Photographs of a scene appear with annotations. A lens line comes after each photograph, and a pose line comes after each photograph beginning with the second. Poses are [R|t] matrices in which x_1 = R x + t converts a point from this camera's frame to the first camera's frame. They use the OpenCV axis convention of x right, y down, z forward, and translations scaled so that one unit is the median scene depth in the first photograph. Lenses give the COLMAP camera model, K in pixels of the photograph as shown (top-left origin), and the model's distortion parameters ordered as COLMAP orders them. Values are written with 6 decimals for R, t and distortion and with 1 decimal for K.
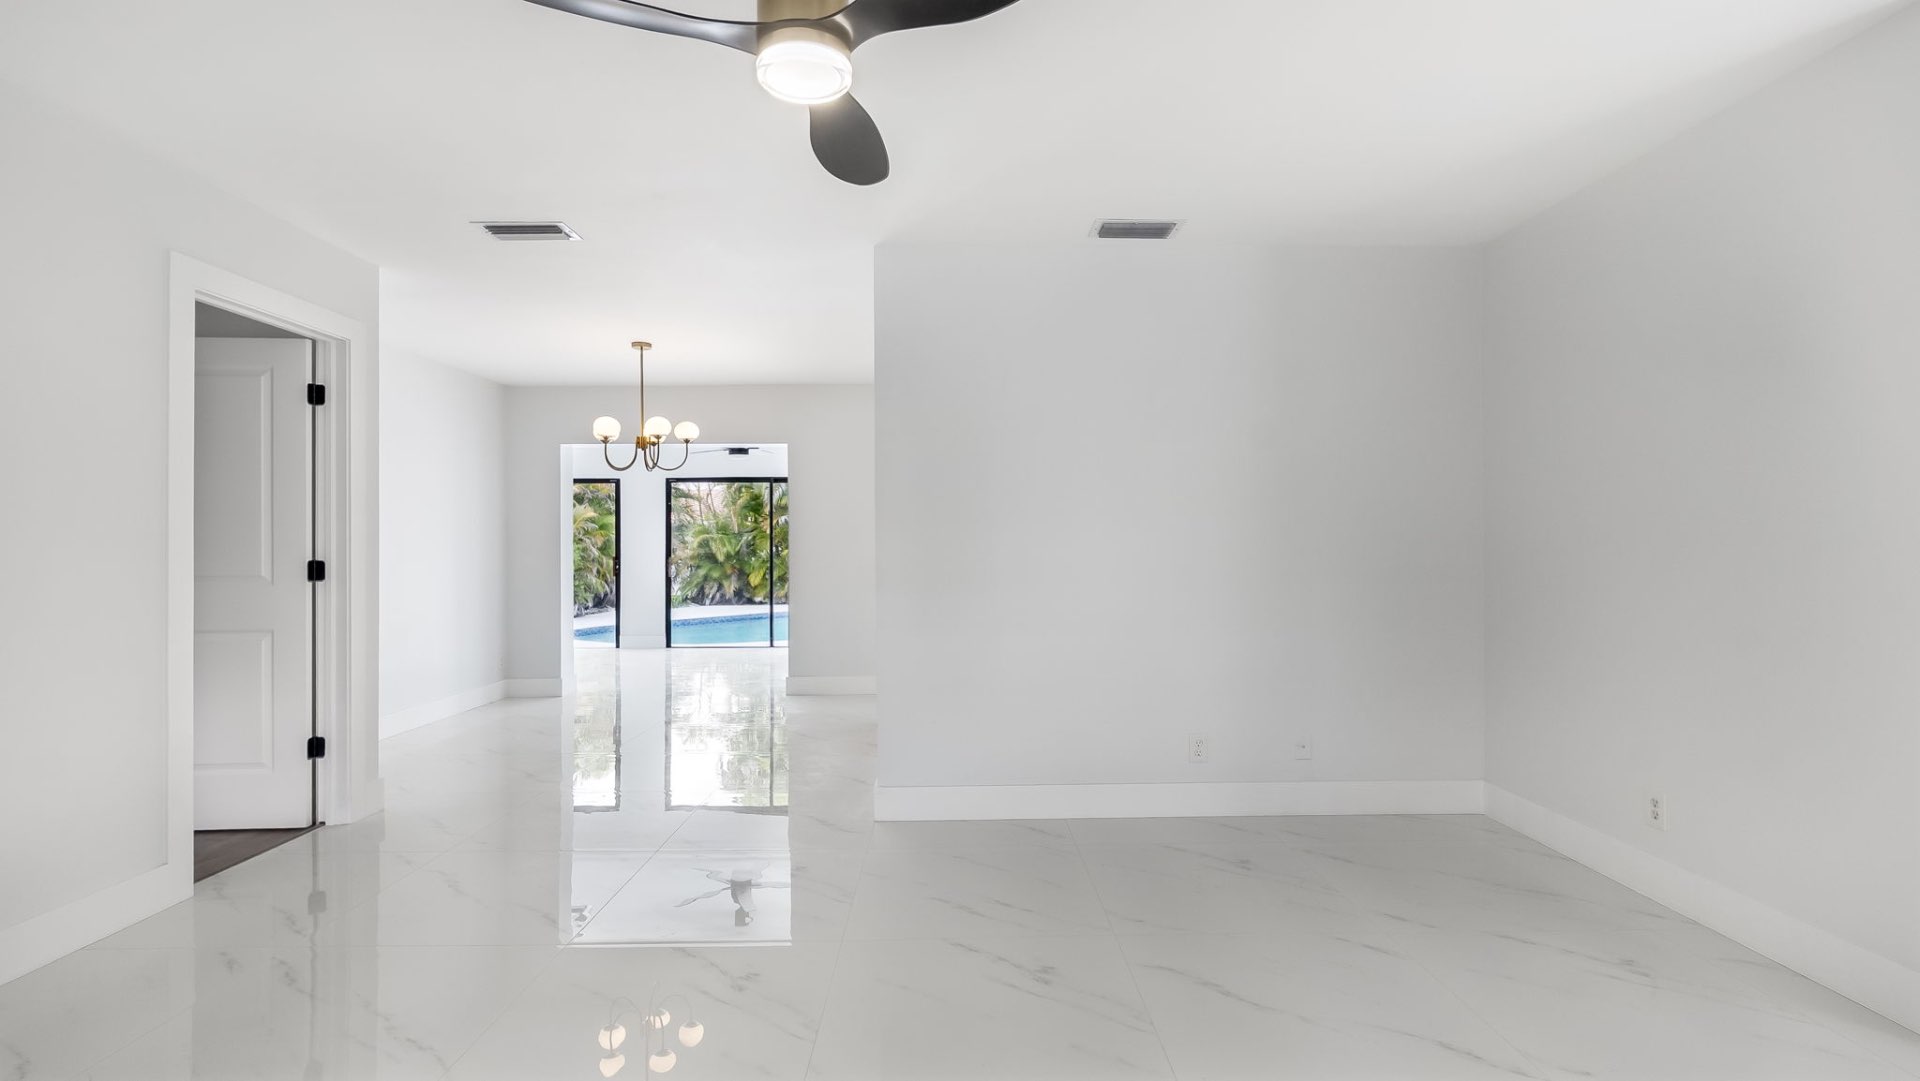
lens RADIAL K [[961.5, 0, 960.0], [0, 961.5, 540.5], [0, 0, 1]] dist [-0.000786, -0.000024]
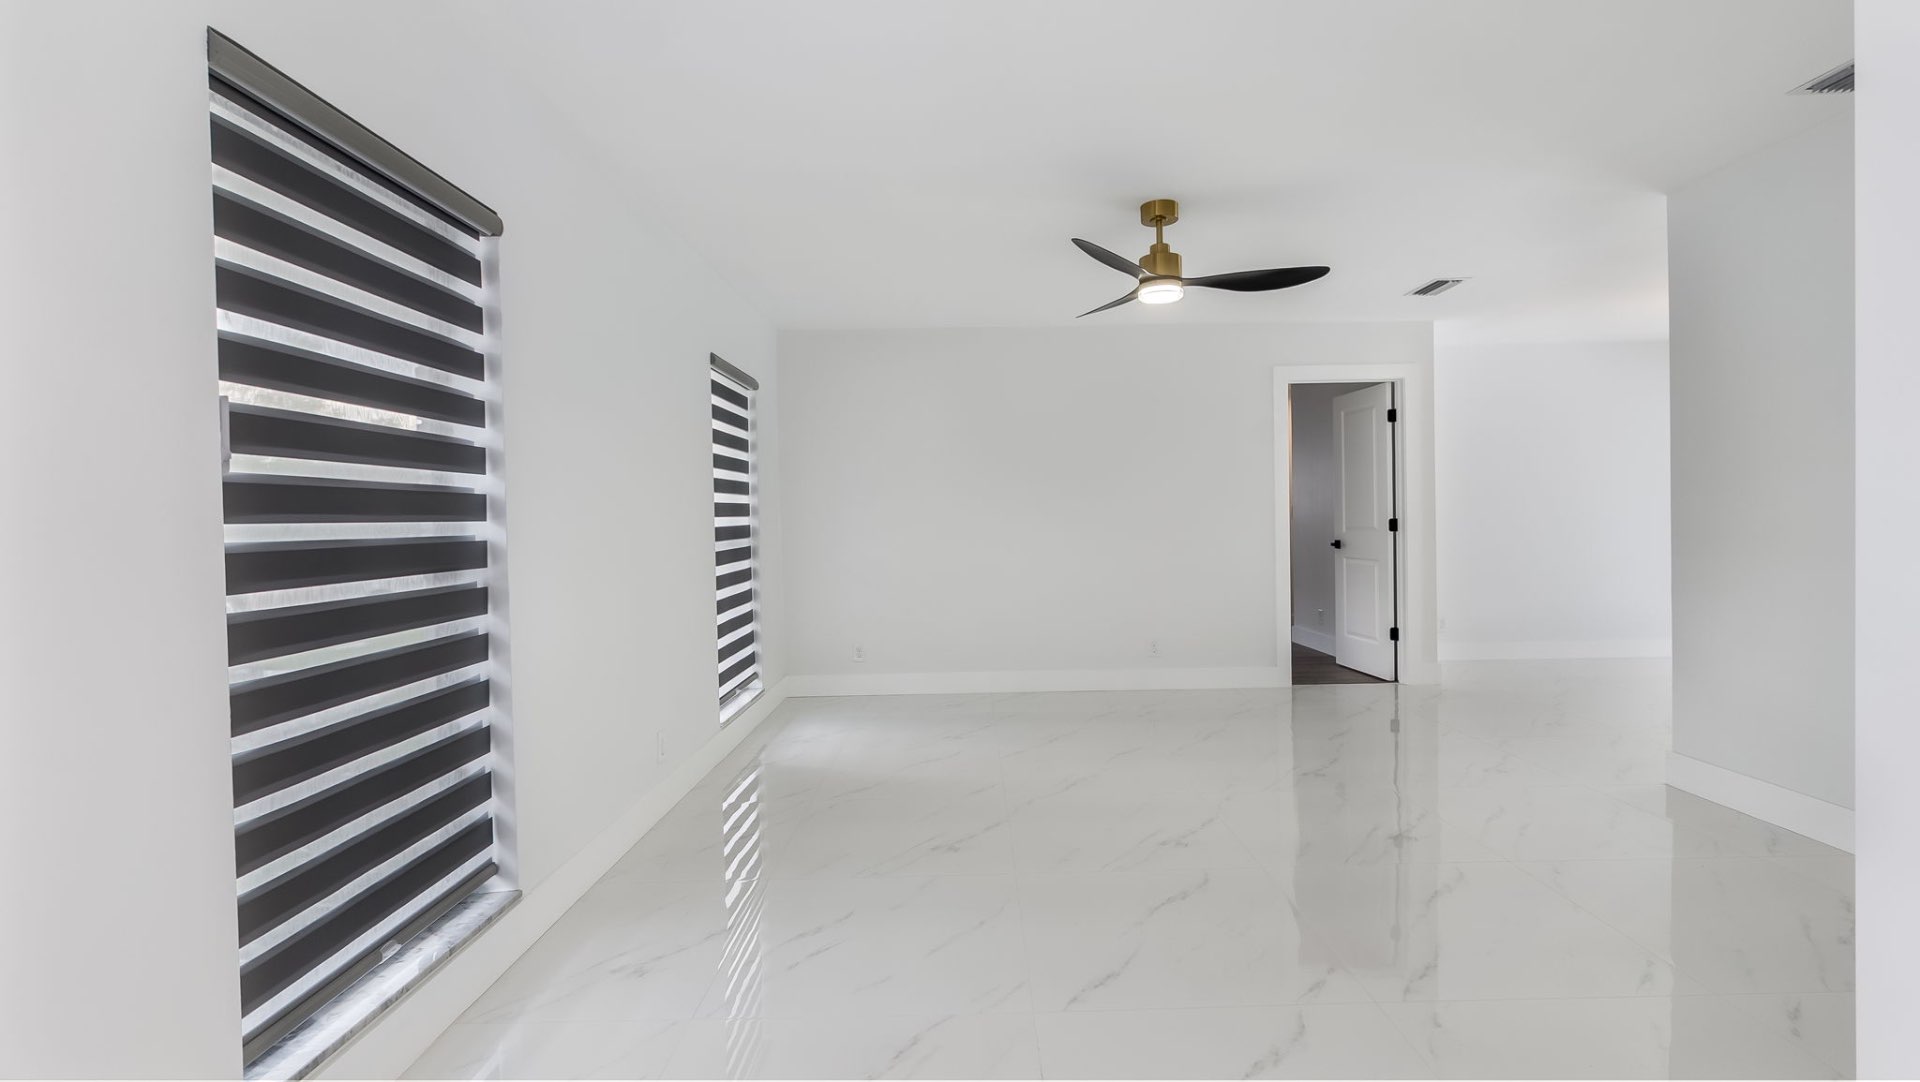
lens RADIAL K [[907.6, 0, 960.0], [0, 907.6, 541.0], [0, 0, 1]] dist [-0.002918, -0.000307]
pose [[0.015578, 0.024539, -0.999577, 0.848719], [0.029169, 0.999262, 0.024986, -0.000938], [0.999453, -0.029546, 0.014850, 0.244240]]
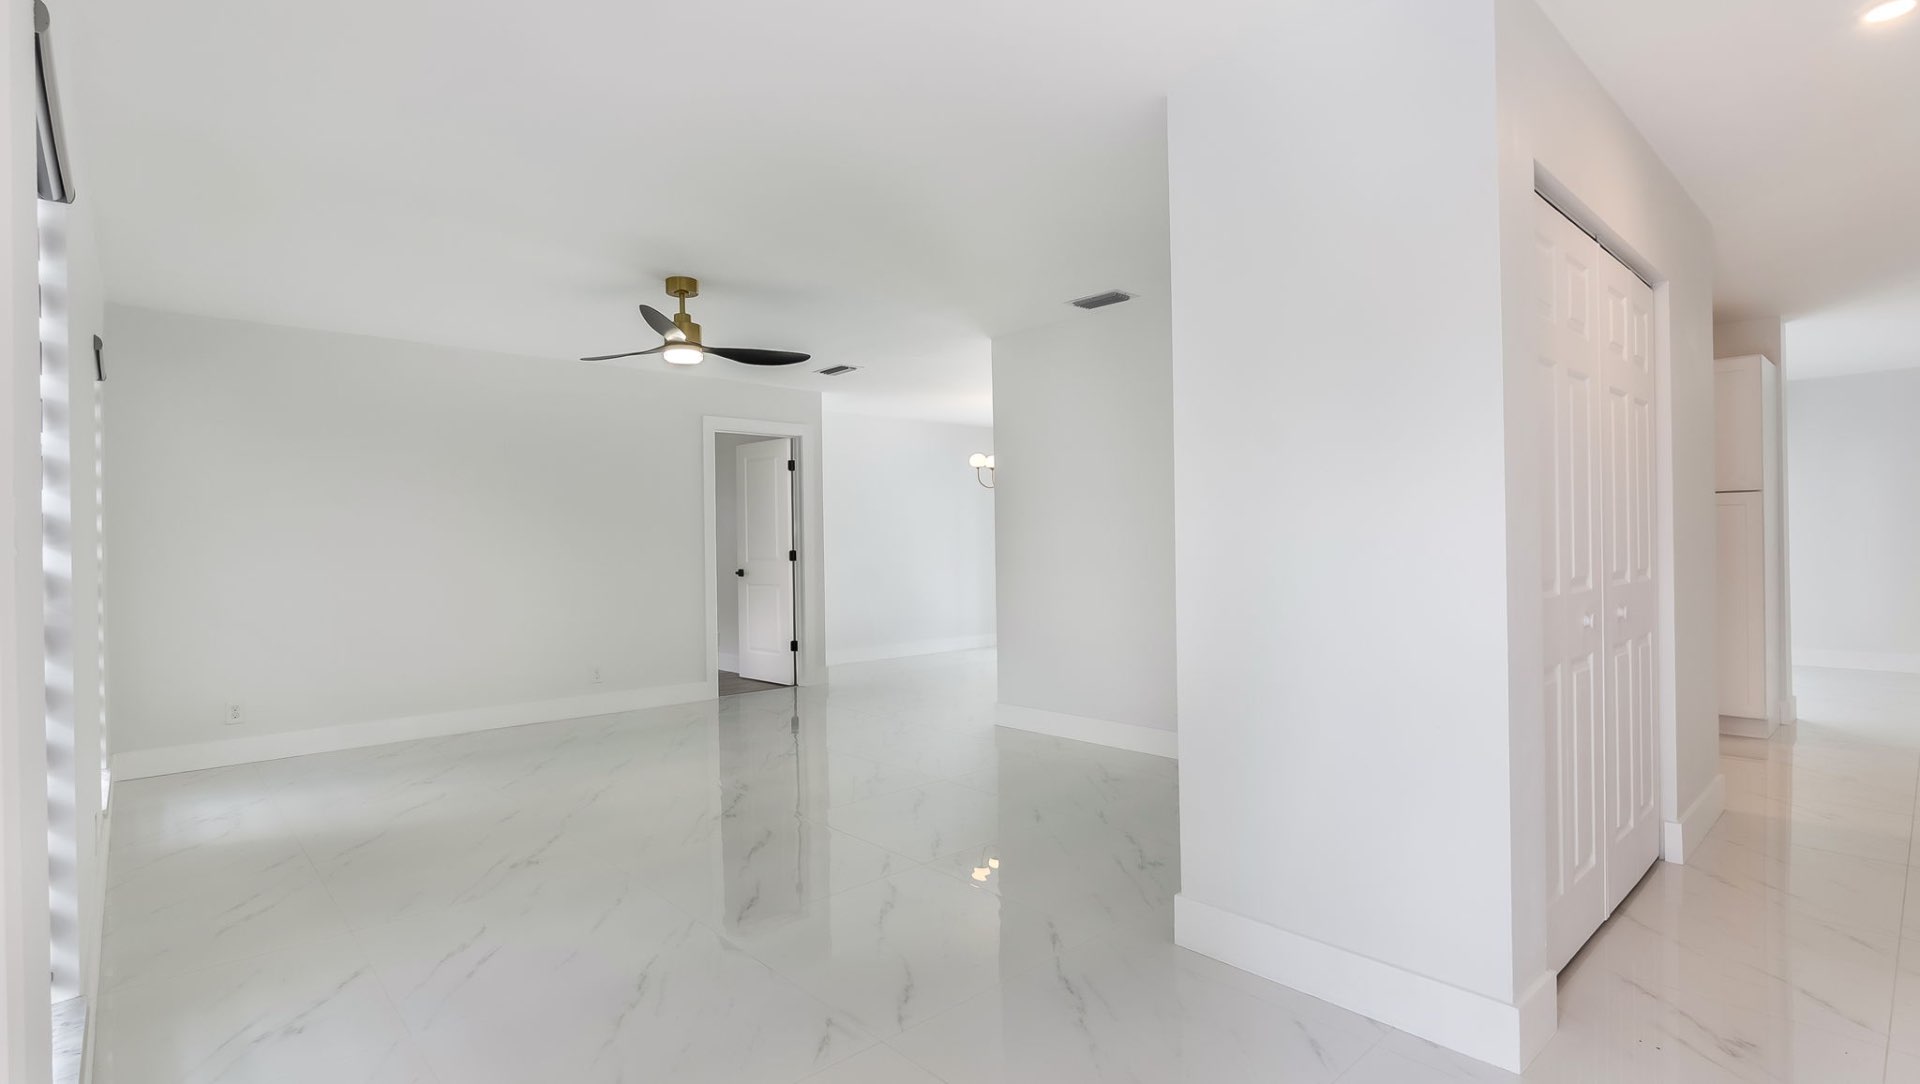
lens RADIAL K [[907.6, 0, 960.0], [0, 907.6, 542.0], [0, 0, 1]] dist [-0.002918, -0.000307]
pose [[0.673544, -0.010017, -0.739079, 0.932455], [0.023078, 0.999706, 0.007482, -0.002284], [0.738787, -0.022096, 0.673577, 0.001195]]
